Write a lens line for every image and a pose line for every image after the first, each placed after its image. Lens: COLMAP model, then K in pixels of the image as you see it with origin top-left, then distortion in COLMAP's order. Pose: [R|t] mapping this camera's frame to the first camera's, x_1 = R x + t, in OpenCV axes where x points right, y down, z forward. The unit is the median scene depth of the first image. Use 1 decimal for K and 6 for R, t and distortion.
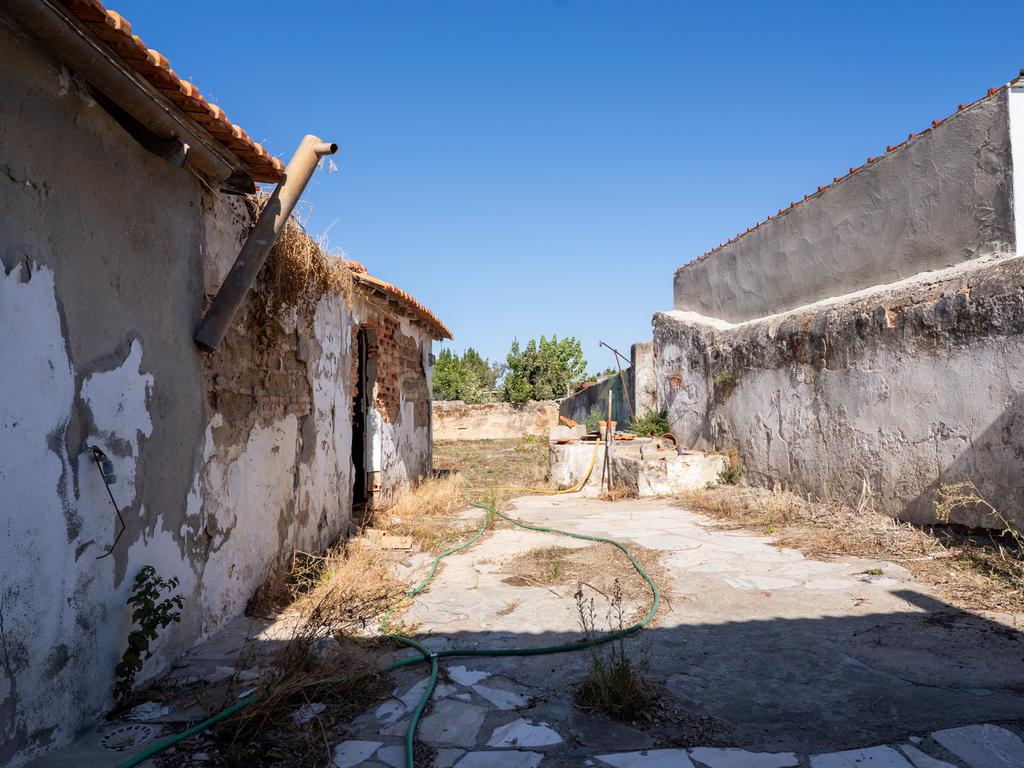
lens RADIAL K [[670.4, 0, 500.0], [0, 670.4, 378.0], [0, 0, 1]] dist [-0.092854, 0.050207]
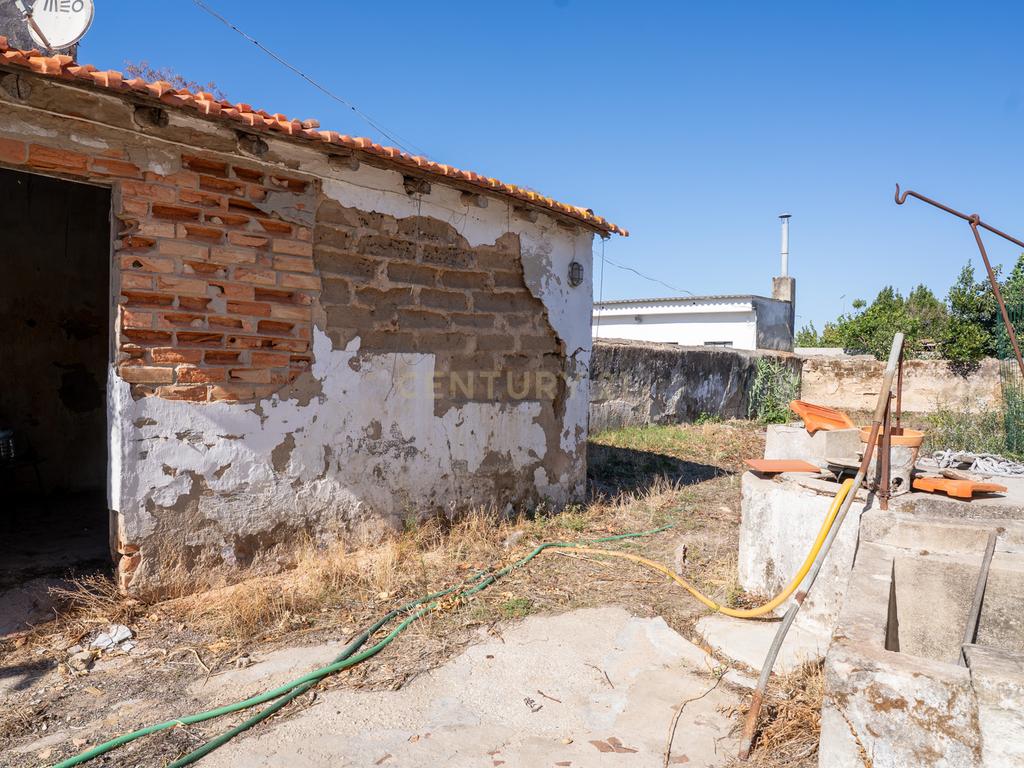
lens RADIAL K [[670.4, 0, 500.0], [0, 670.4, 378.0], [0, 0, 1]] dist [-0.092854, 0.050207]
pose [[0.781264, 0.047640, -0.622380, 0.348143], [-0.000220, 0.997104, 0.076047, 0.026767], [0.624201, -0.059276, 0.779012, 1.068495]]
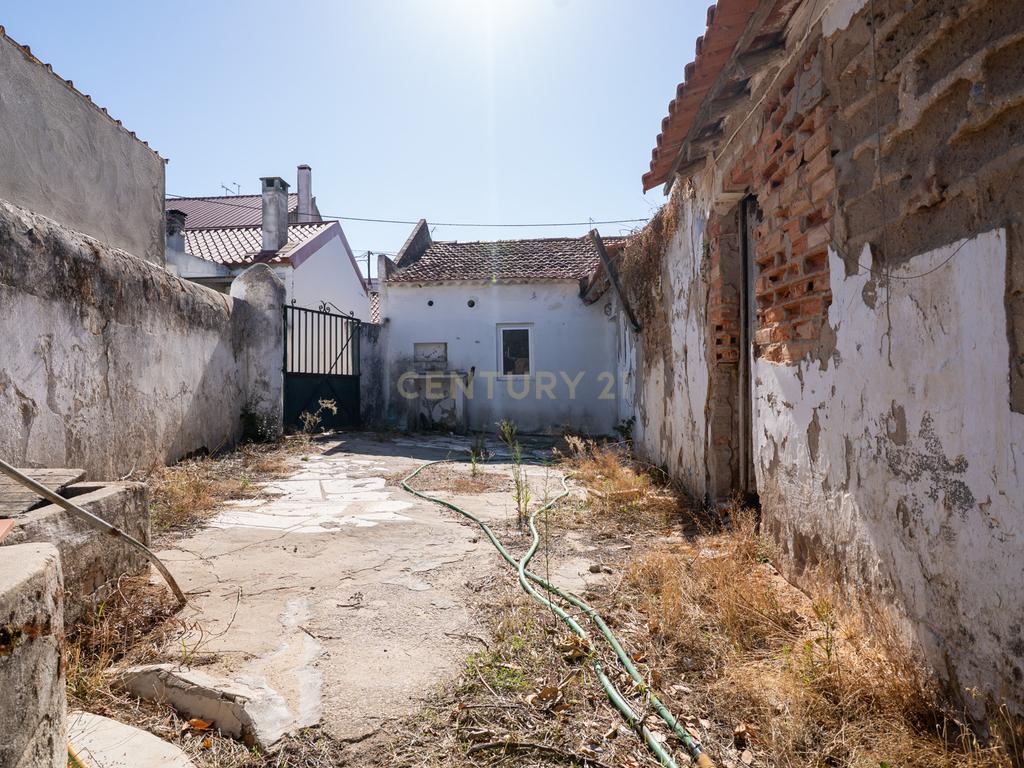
lens RADIAL K [[670.4, 0, 500.0], [0, 670.4, 378.0], [0, 0, 1]] dist [-0.092854, 0.050207]
pose [[-0.999187, 0.034549, 0.020801, -0.011876], [0.033367, 0.997946, -0.054692, 0.127333], [-0.022647, -0.053953, -0.998287, 1.905584]]
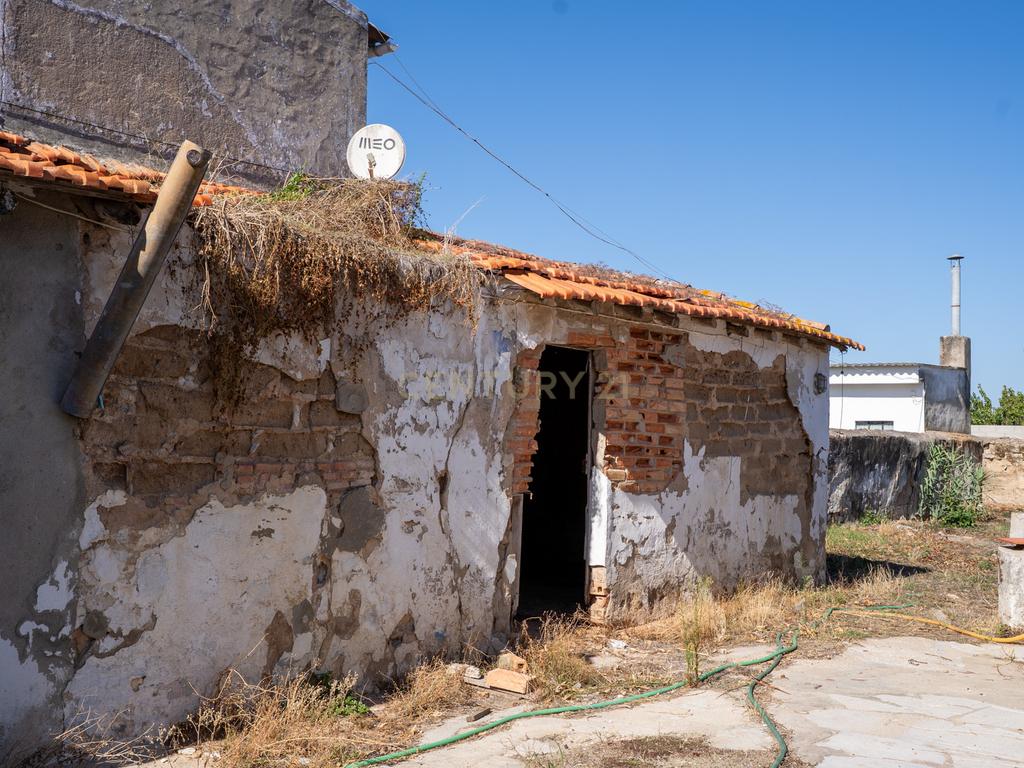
lens RADIAL K [[1043.6, 0, 494.8], [0, 1043.6, 379.6], [0, 0, 1]] dist [-0.010566, 0.066753]
pose [[0.789927, 0.005673, -0.613175, 0.466844], [-0.007520, 0.999972, -0.000436, -0.054730], [0.613155, 0.004955, 0.789947, 0.157661]]
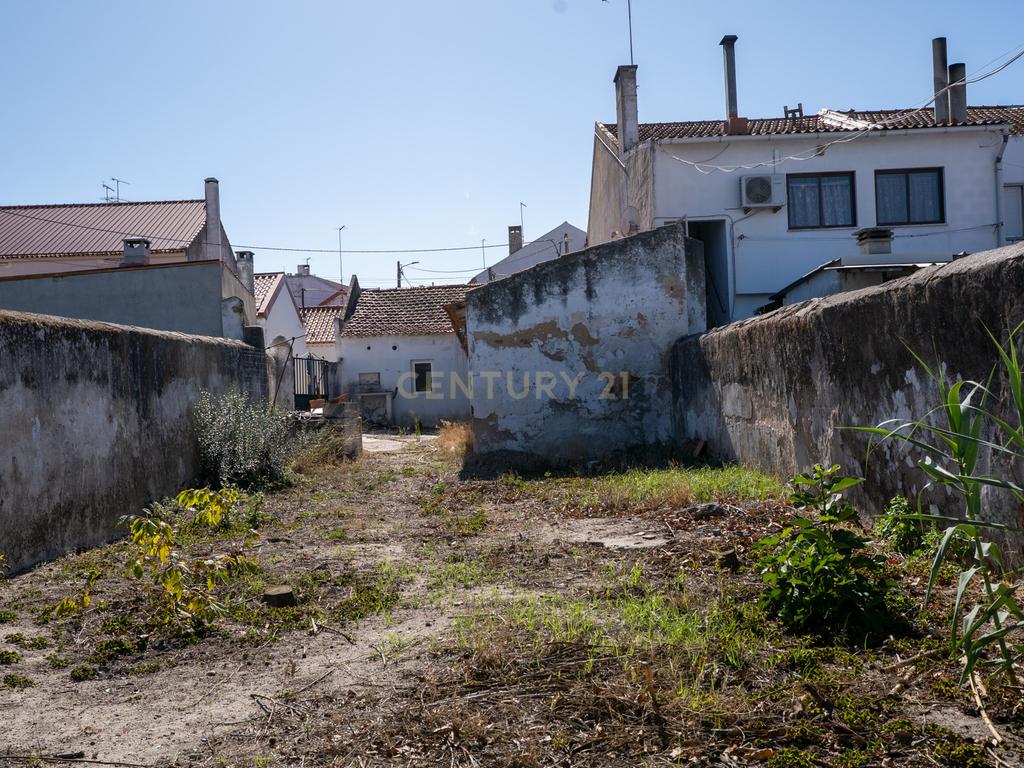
lens RADIAL K [[1013.1, 0, 512.0], [0, 1013.1, 384.0], [0, 0, 1]] dist [0.095610, -0.184480]
pose [[-0.996204, 0.060131, -0.062944, -0.138280], [0.063582, 0.996497, -0.054329, 0.267679], [0.059456, -0.058125, -0.996537, 4.832420]]
